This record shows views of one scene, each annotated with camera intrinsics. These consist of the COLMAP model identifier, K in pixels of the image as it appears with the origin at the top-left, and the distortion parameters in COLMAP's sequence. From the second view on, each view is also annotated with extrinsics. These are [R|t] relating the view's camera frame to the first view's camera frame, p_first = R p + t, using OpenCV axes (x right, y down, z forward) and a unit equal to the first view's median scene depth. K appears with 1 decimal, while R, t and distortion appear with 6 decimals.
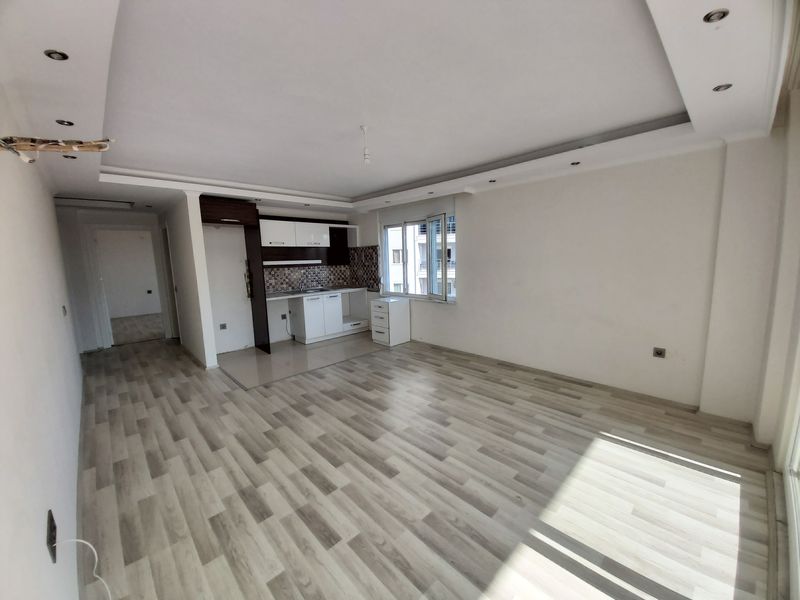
lens RADIAL K [[309.0, 0, 403.8], [0, 309.0, 299.6], [0, 0, 1]] dist [0.012573, -0.016412]
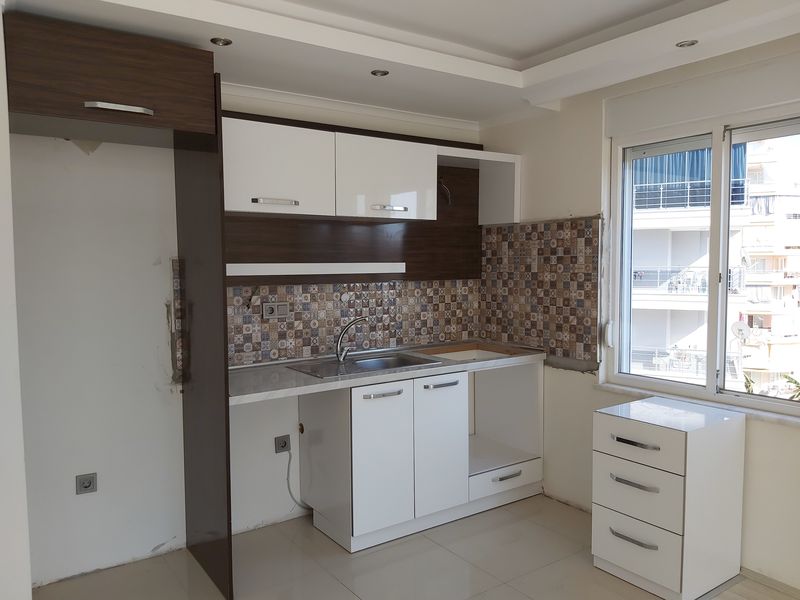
lens RADIAL K [[612.9, 0, 399.3], [0, 612.9, 302.5], [0, 0, 1]] dist [0.100882, -0.225262]
pose [[0.986821, 0.025036, -0.159868, -0.174118], [-0.036079, 0.997130, -0.066555, -0.046805], [0.157743, 0.071446, 0.984892, 0.394880]]
